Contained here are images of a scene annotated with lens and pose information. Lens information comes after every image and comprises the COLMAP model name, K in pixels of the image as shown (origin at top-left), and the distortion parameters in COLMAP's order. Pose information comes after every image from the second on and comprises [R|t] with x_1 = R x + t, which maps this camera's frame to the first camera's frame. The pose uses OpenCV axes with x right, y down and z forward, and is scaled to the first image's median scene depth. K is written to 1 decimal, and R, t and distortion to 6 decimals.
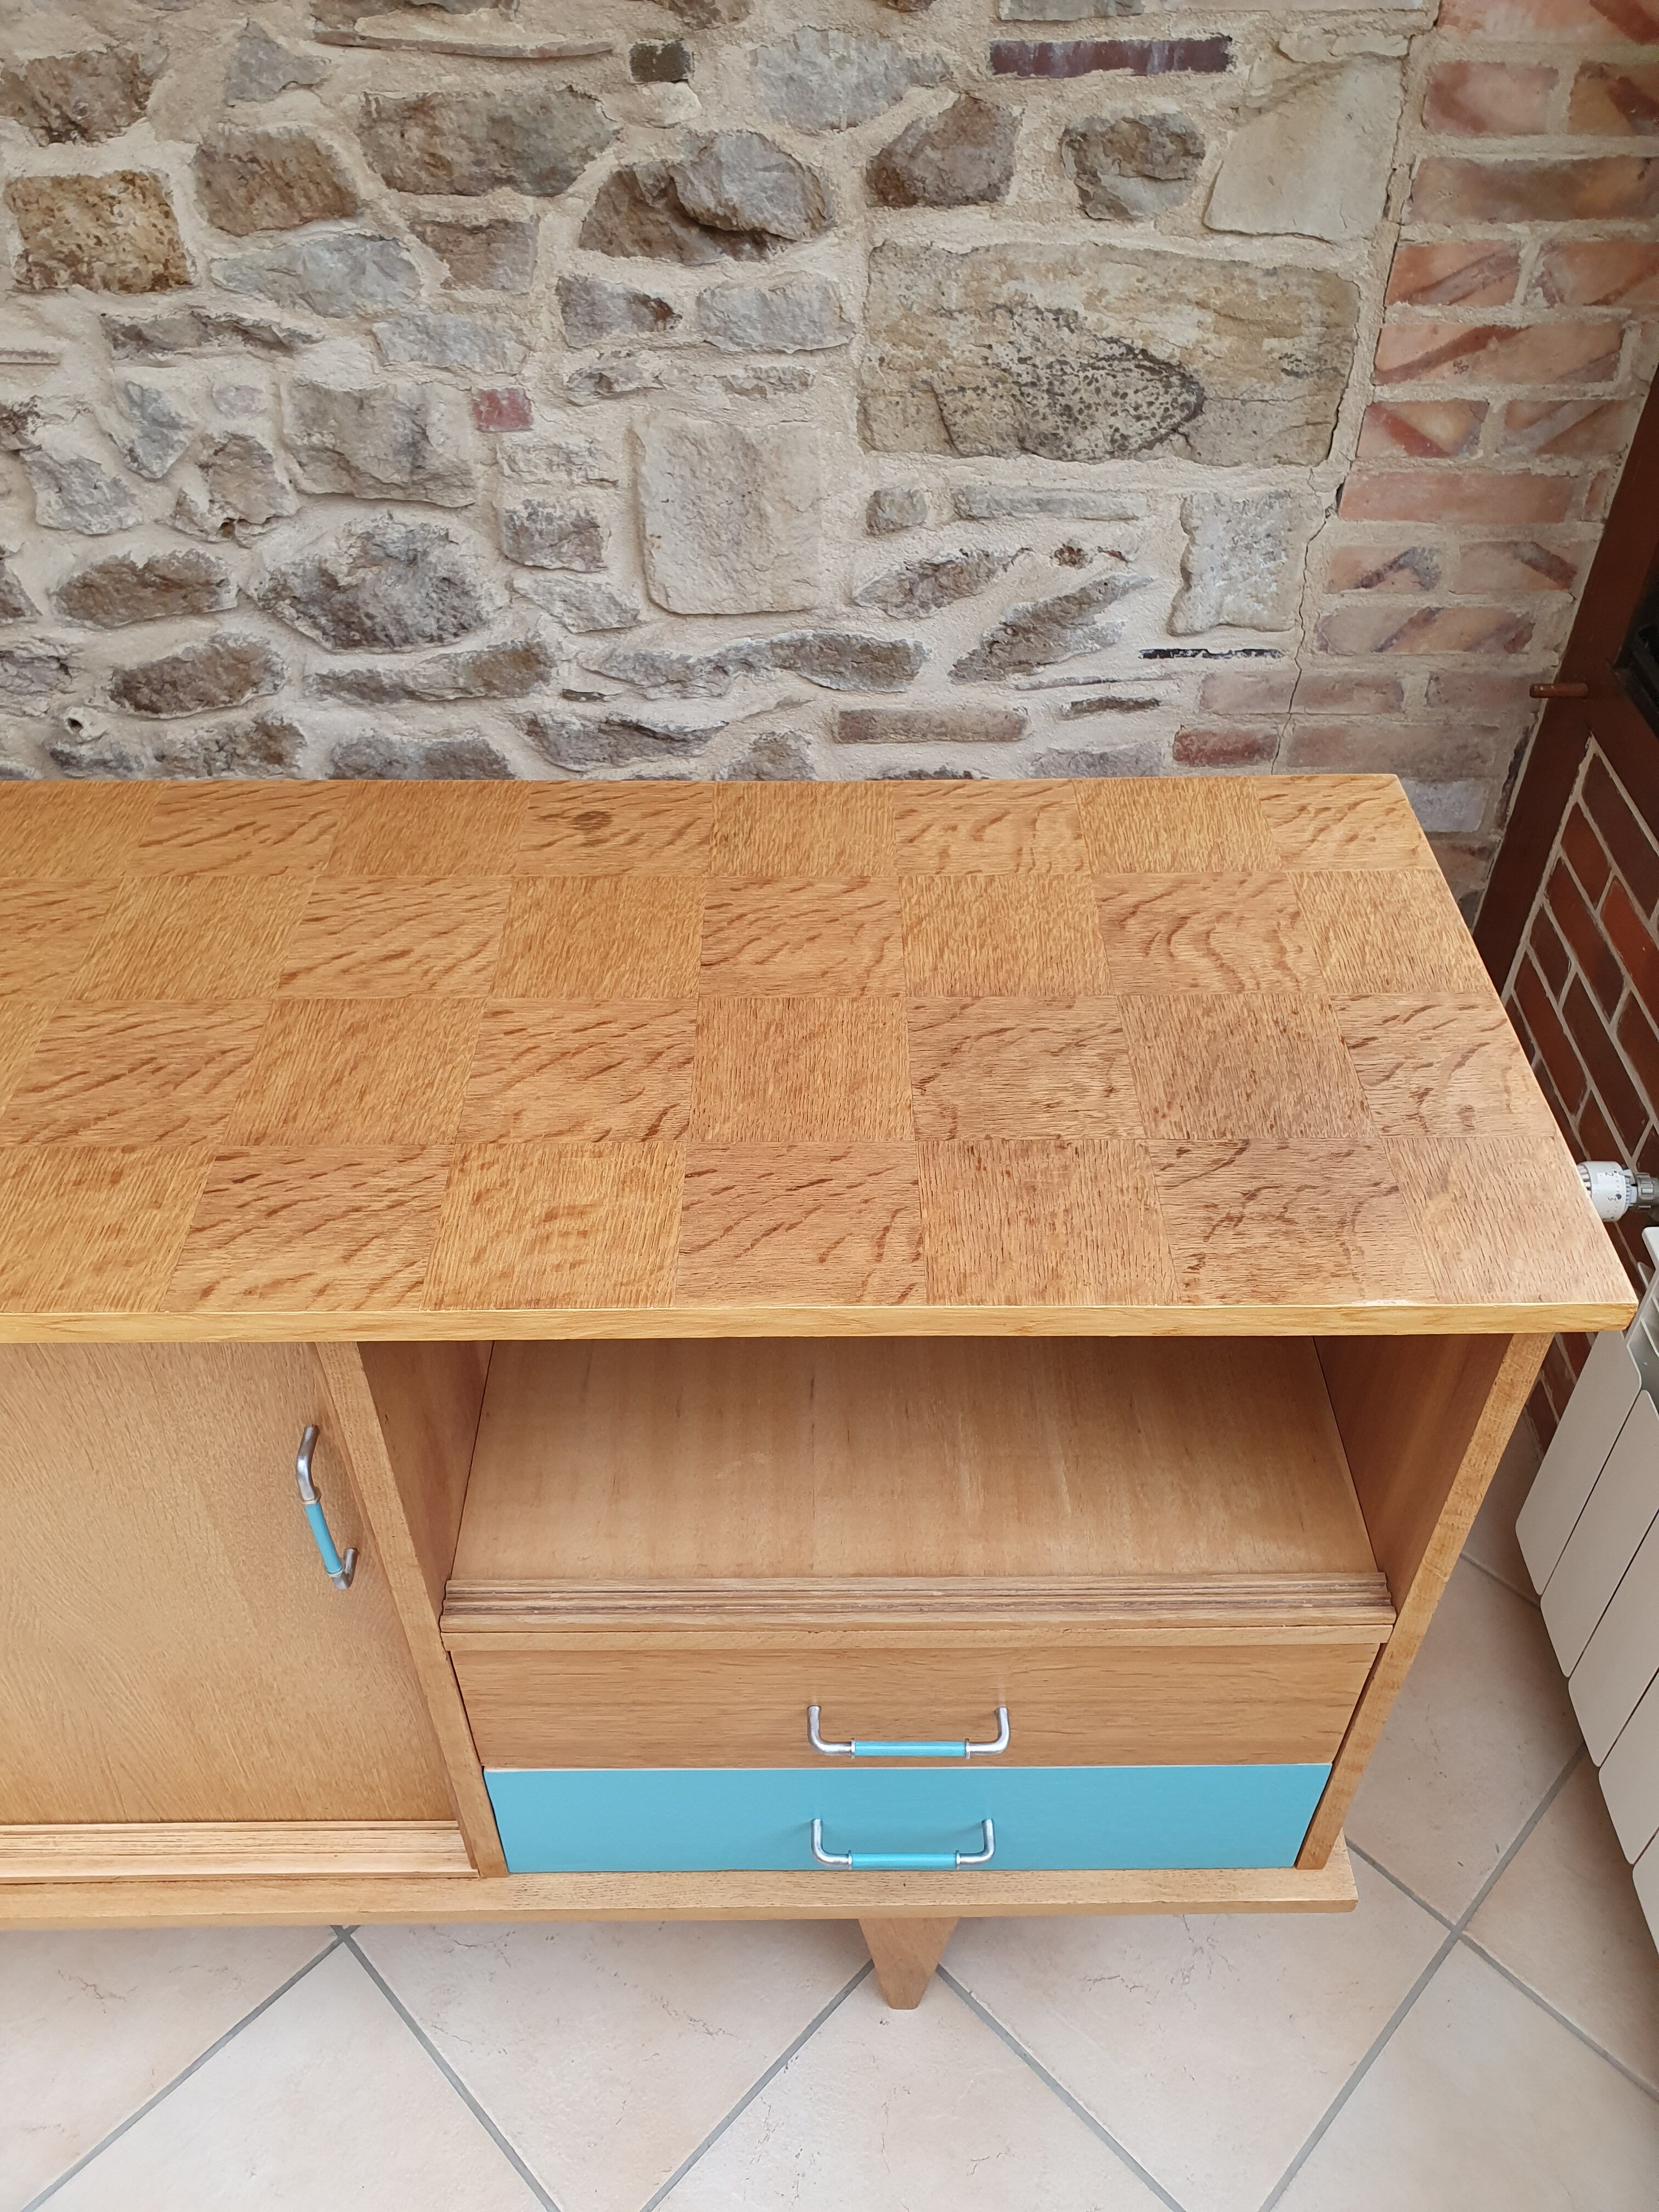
lens RADIAL K [[1716.0, 0, 851.7], [0, 1716.0, 1068.7], [0, 0, 1]] dist [-0.001957, 0.016618]
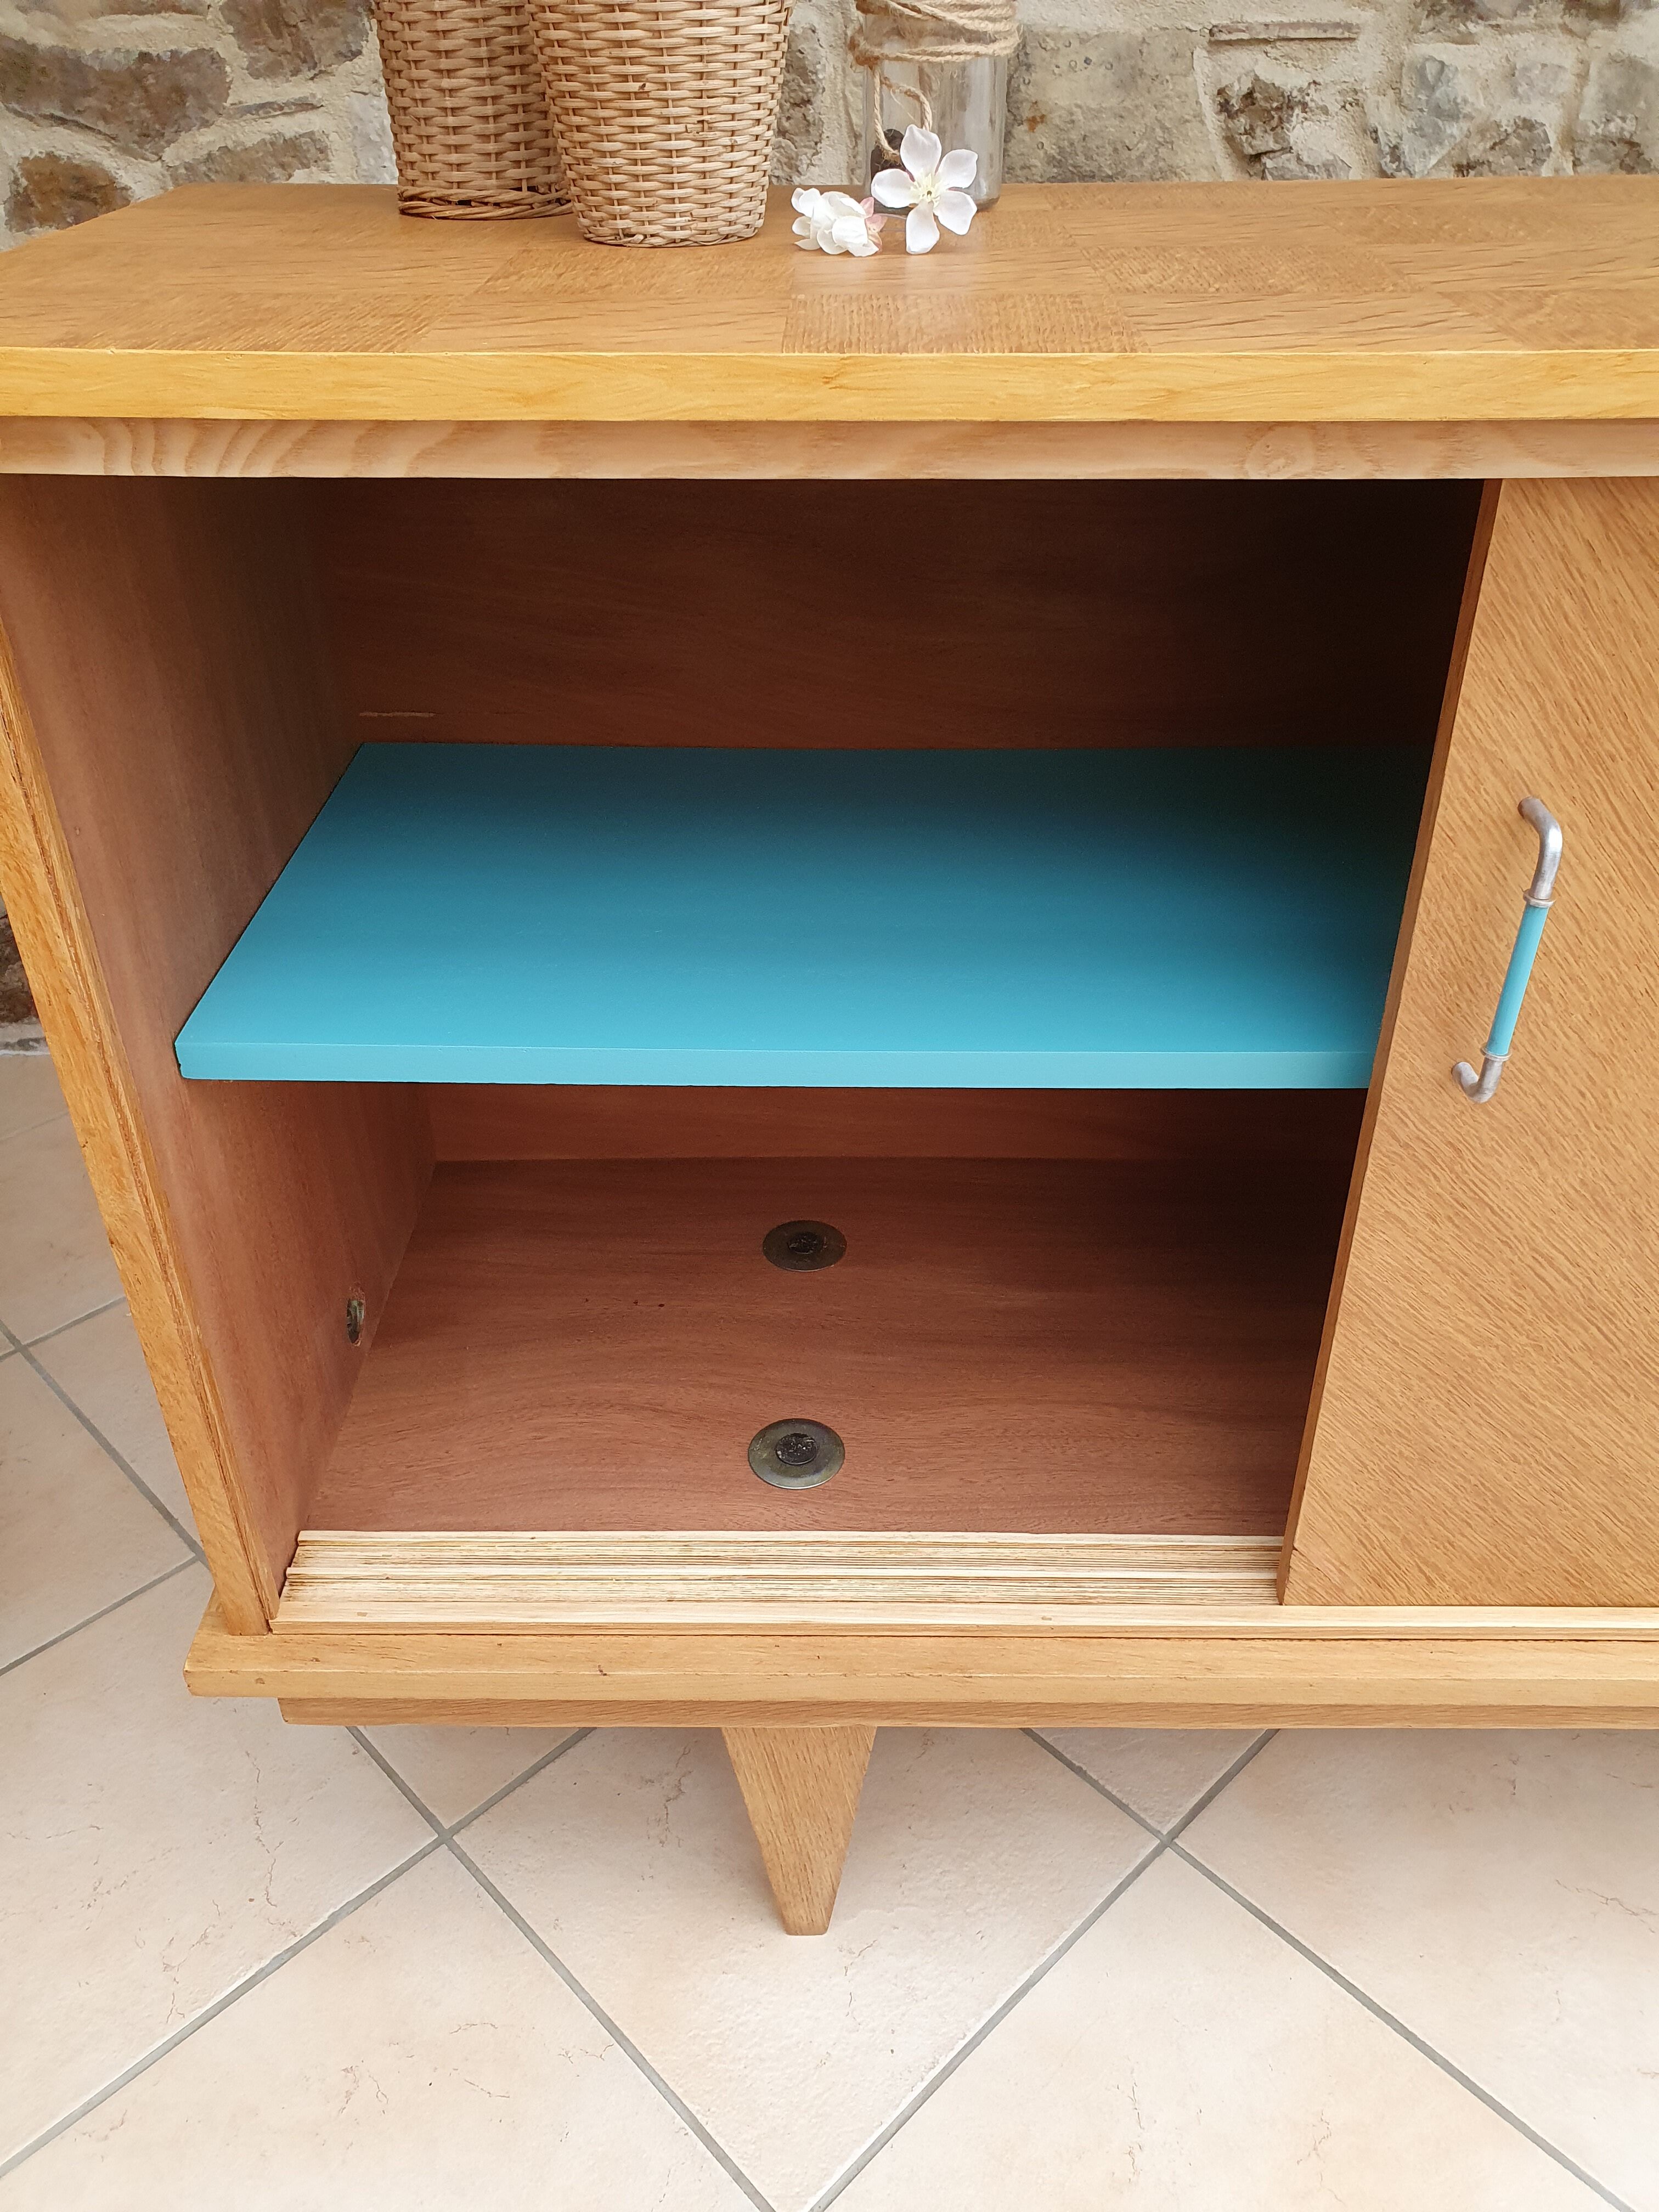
lens RADIAL K [[1716.0, 0, 820.4], [0, 1716.0, 1093.5], [0, 0, 1]] dist [-0.001957, 0.016618]
pose [[0.999395, -0.003532, -0.034613, -0.713317], [-0.001161, 0.990895, -0.134631, 0.259468], [0.034774, 0.134589, 0.990291, 0.171720]]
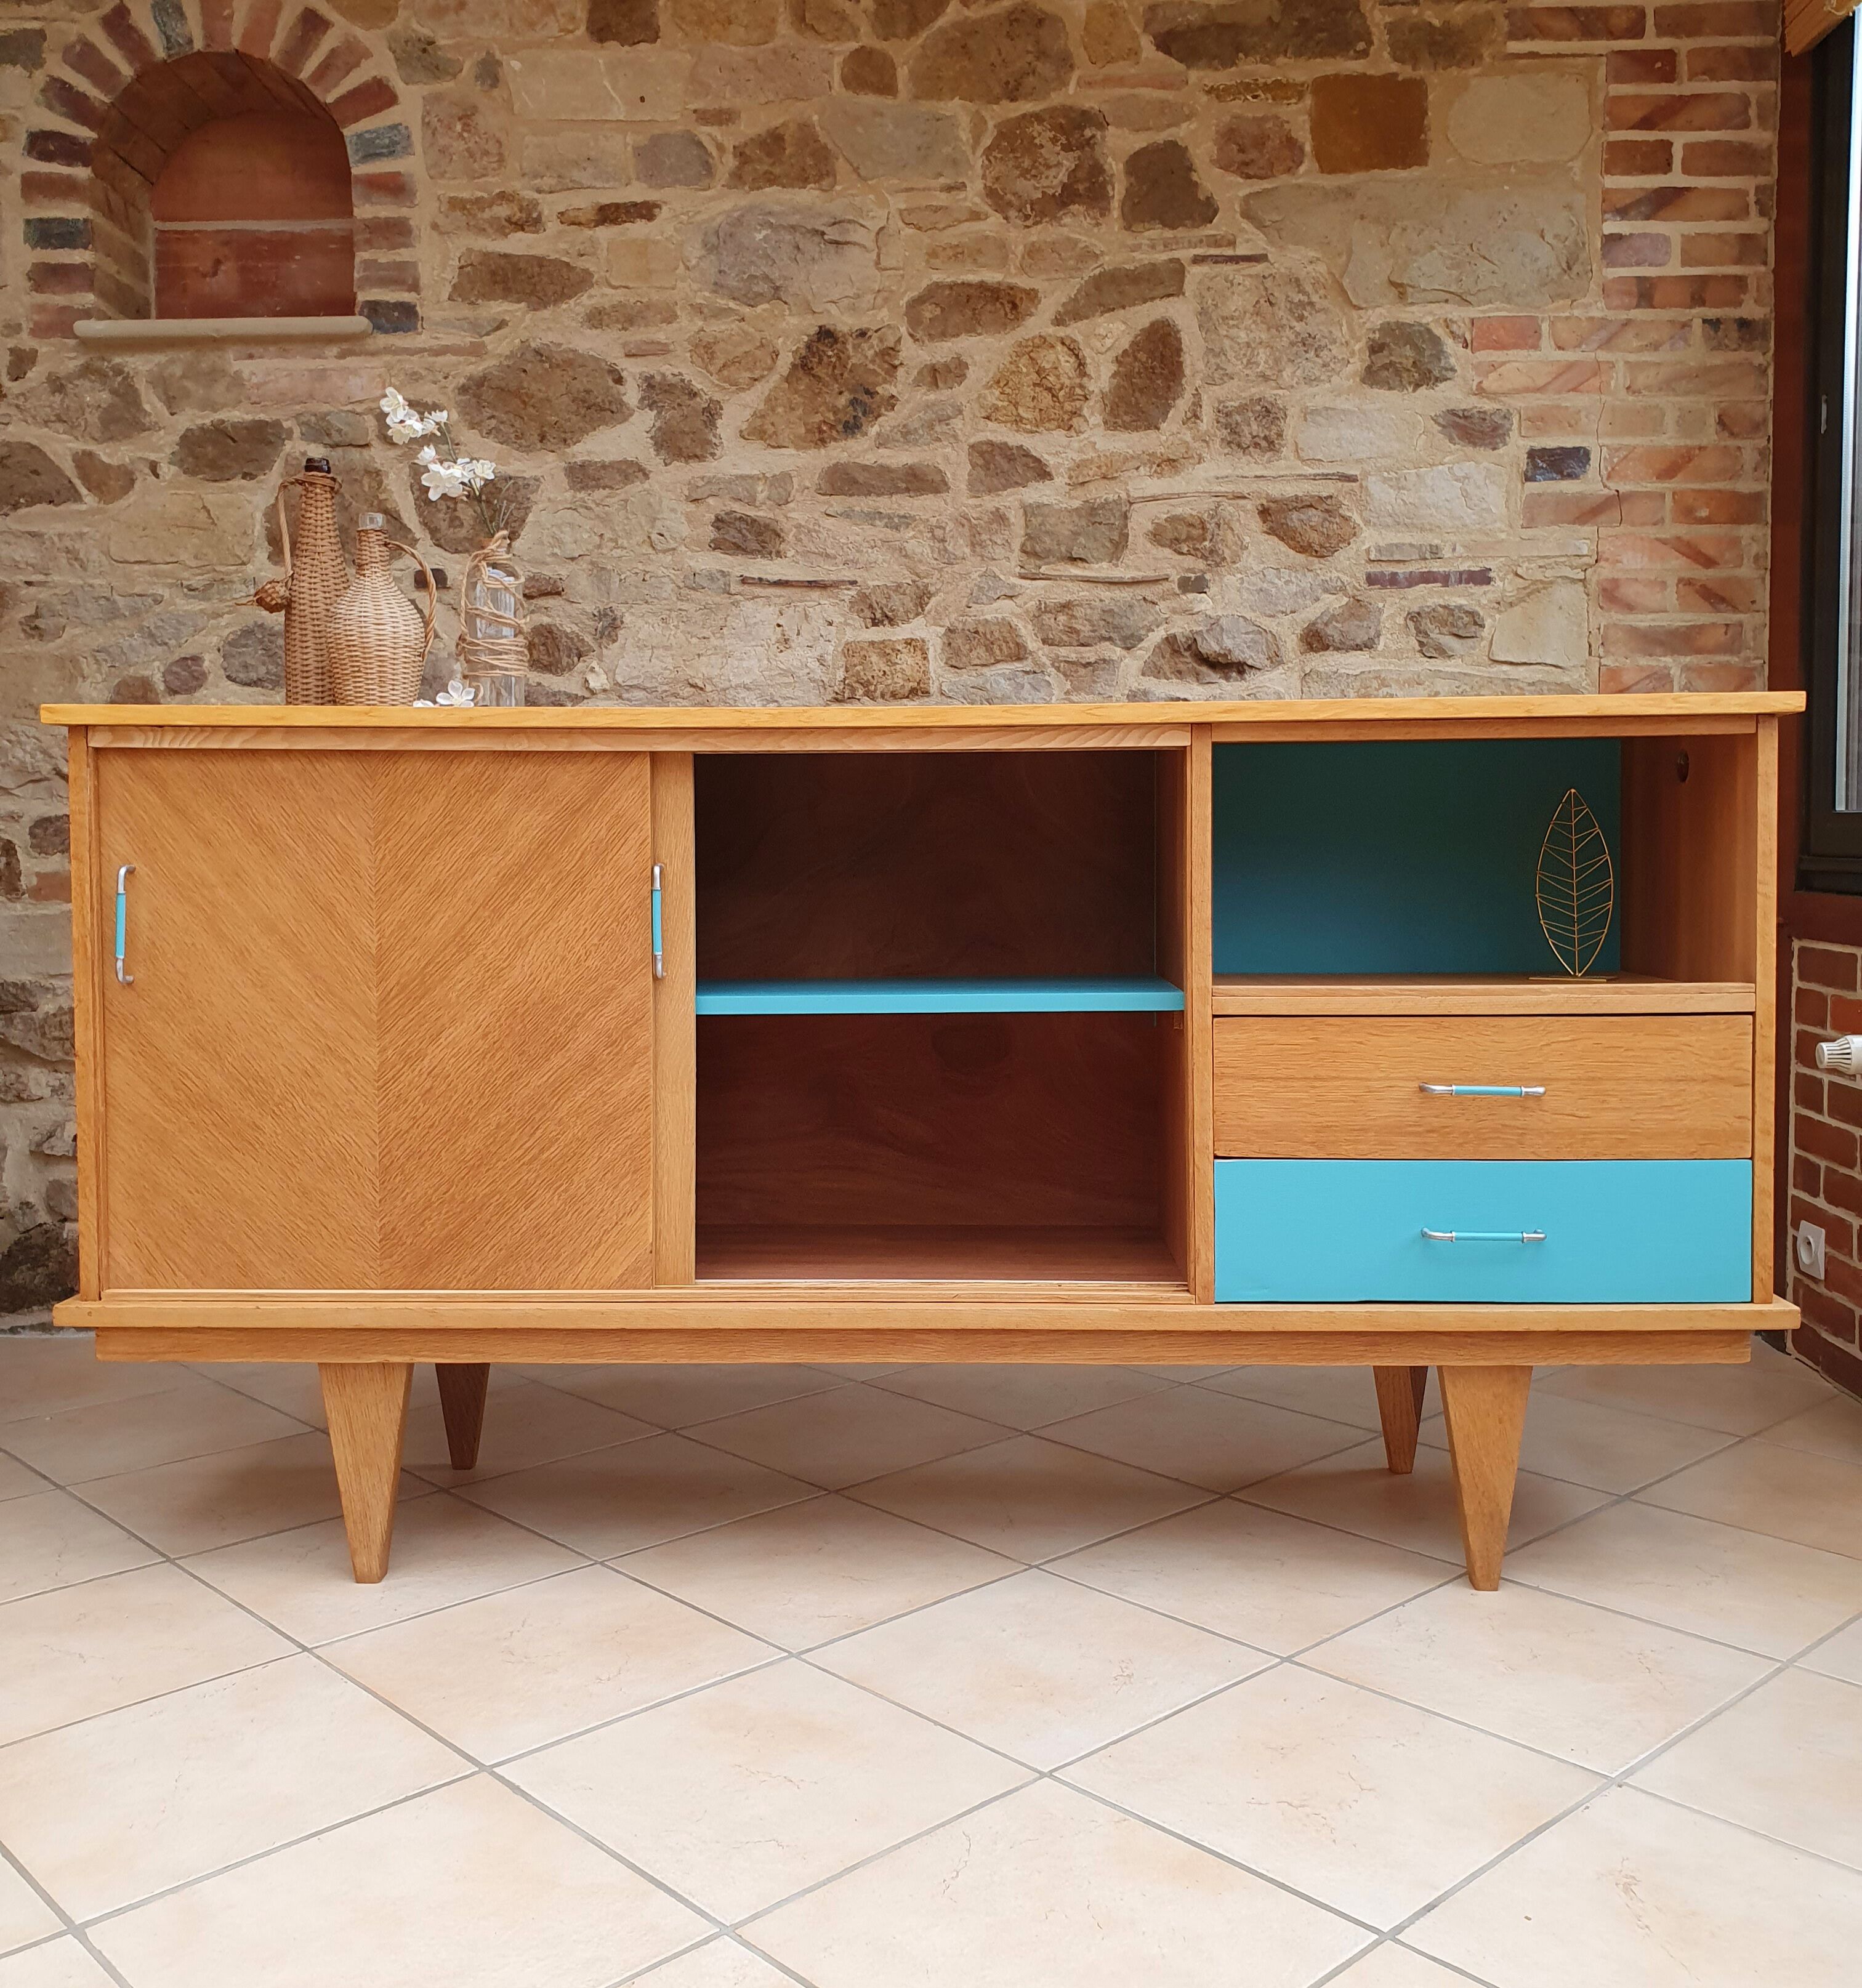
lens RADIAL K [[1922.6, 0, 924.3], [0, 1922.6, 939.5], [0, 0, 1]] dist [0.005984, 0.000000]
pose [[0.999037, -0.011473, -0.042354, -0.296760], [-0.017858, 0.775373, -0.631251, 0.992942], [0.040082, 0.631399, 0.774421, -0.392642]]
